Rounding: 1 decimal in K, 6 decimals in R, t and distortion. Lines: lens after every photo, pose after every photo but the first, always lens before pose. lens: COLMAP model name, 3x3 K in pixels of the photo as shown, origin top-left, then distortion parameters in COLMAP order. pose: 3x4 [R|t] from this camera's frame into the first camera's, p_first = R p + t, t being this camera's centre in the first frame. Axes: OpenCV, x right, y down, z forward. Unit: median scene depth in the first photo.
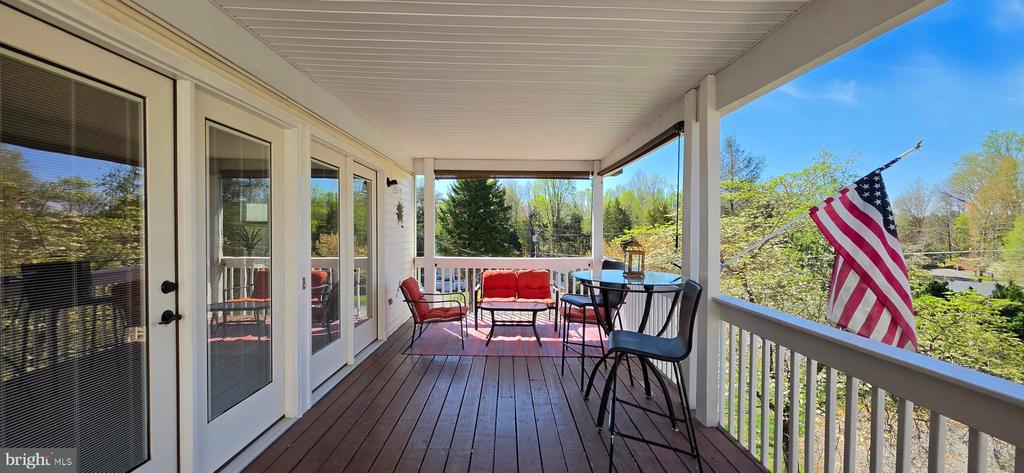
lens RADIAL K [[412.3, 0, 525.2], [0, 412.3, 237.3], [0, 0, 1]] dist [-0.001990, -0.000305]
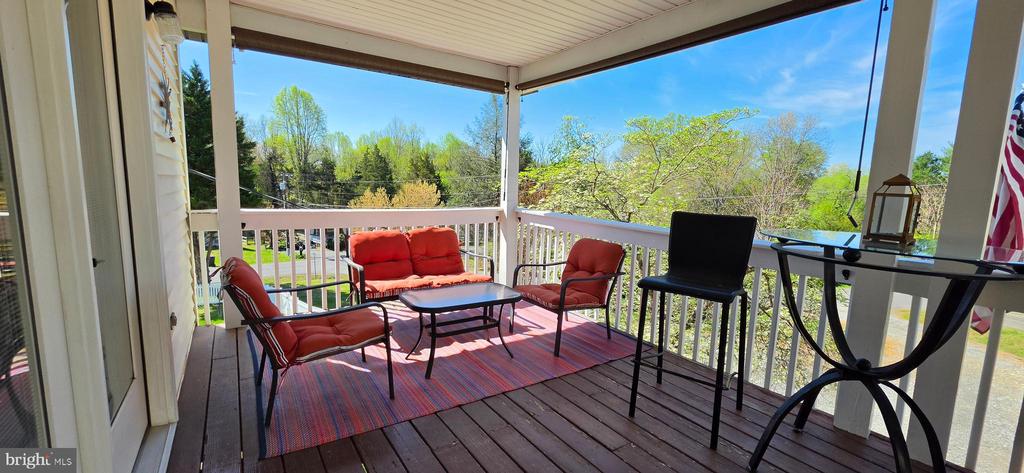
lens RADIAL K [[412.3, 0, 525.2], [0, 412.3, 237.3], [0, 0, 1]] dist [-0.001990, -0.000305]
pose [[0.844485, -0.048811, 0.533350, -0.199300], [-0.016736, 0.992947, 0.117373, 0.016436], [-0.535318, -0.108046, 0.837712, 0.393406]]
